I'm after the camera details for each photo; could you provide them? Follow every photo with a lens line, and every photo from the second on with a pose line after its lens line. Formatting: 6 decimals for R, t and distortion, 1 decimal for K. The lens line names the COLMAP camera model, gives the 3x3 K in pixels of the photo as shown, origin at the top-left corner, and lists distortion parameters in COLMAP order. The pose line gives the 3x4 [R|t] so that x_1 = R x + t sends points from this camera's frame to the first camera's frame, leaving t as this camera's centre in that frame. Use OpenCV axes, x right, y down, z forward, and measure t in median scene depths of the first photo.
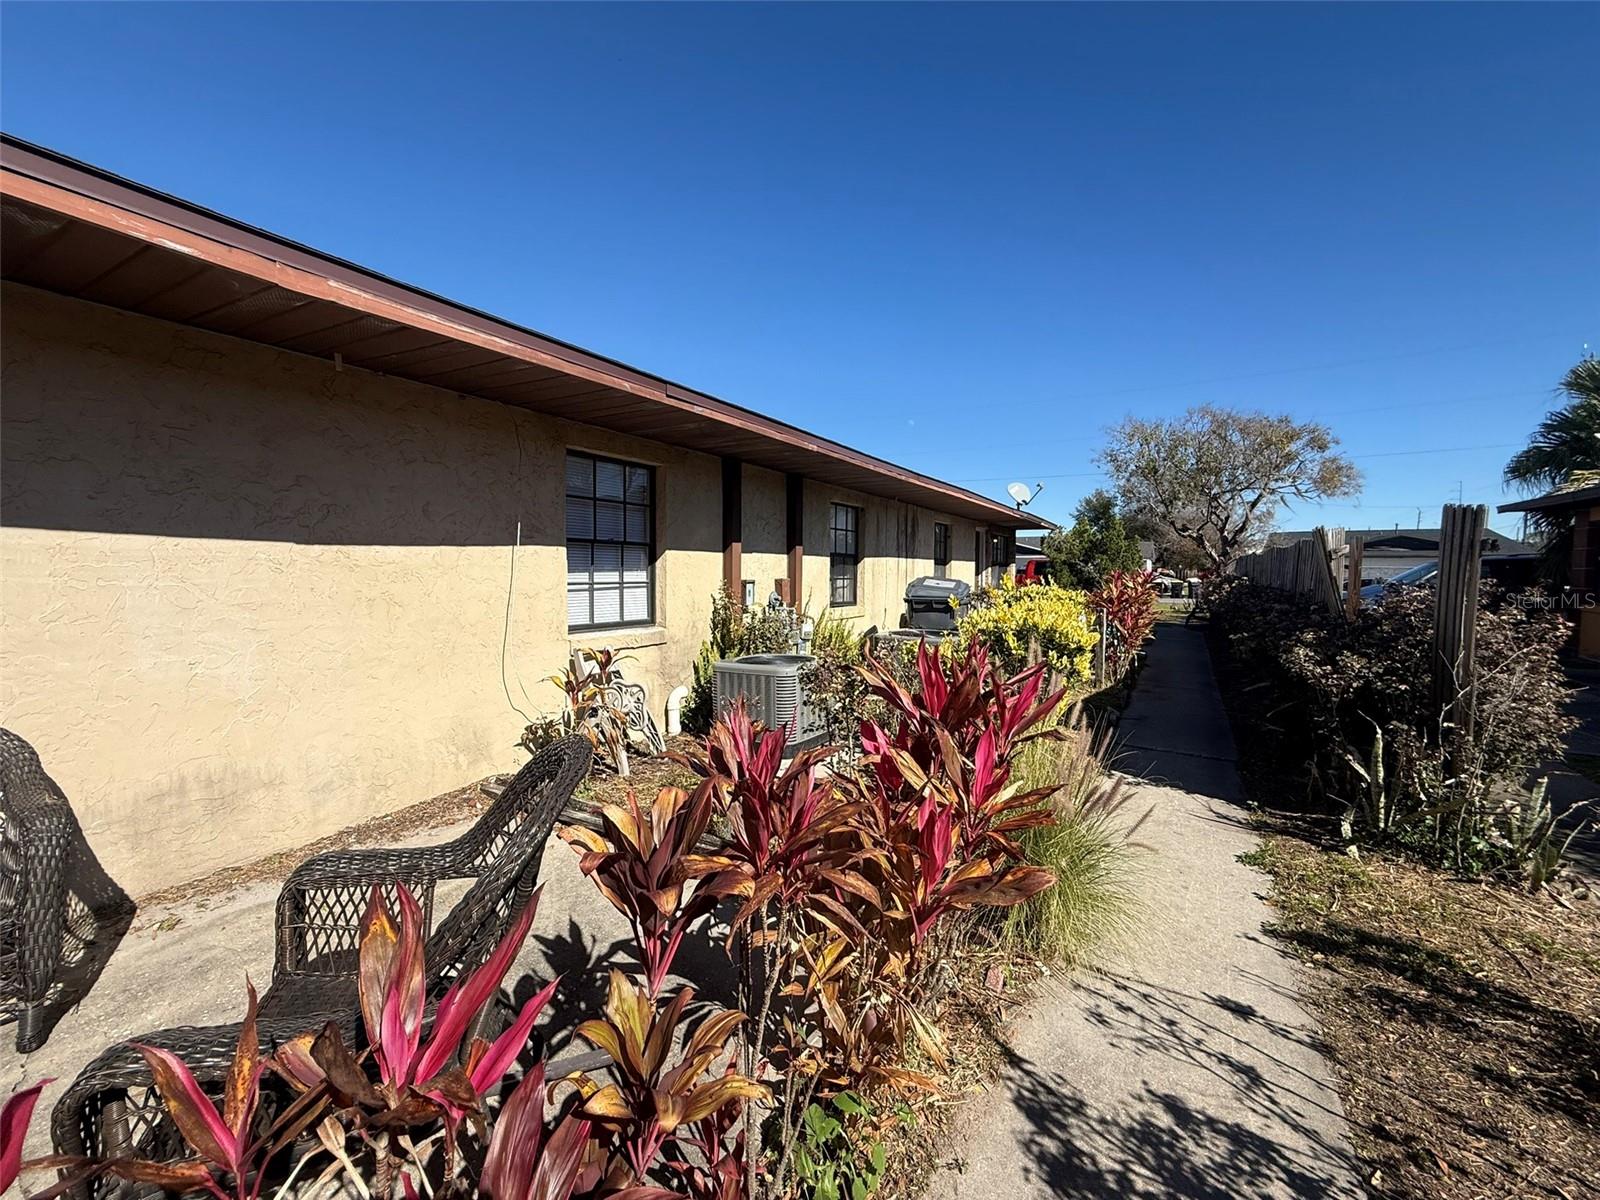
lens RADIAL K [[638.8, 0, 793.1], [0, 638.8, 600.9], [0, 0, 1]] dist [0.000412, 0.000211]
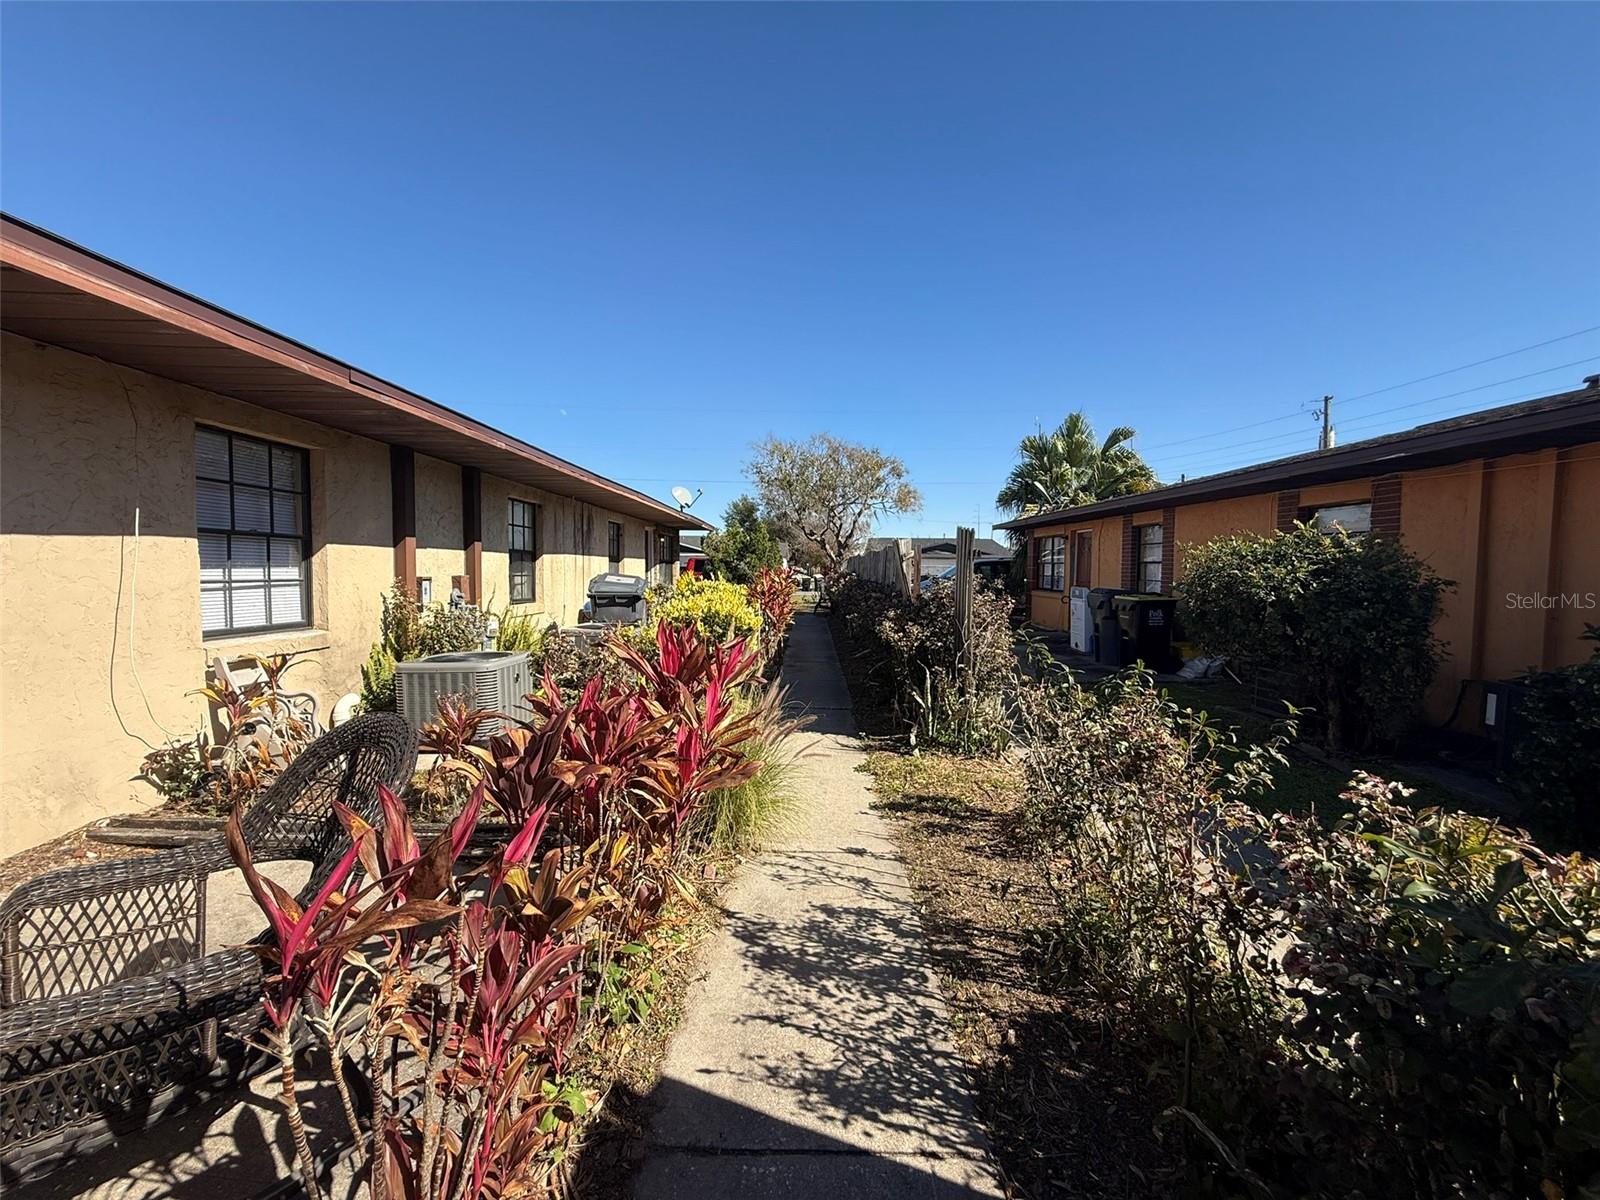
lens RADIAL K [[638.8, 0, 796.7], [0, 638.8, 601.0], [0, 0, 1]] dist [0.000412, 0.000211]
pose [[0.864004, -0.022820, 0.502967, -0.108121], [0.020272, 0.999739, 0.010536, 0.006107], [-0.503076, 0.001093, 0.864241, -0.145570]]
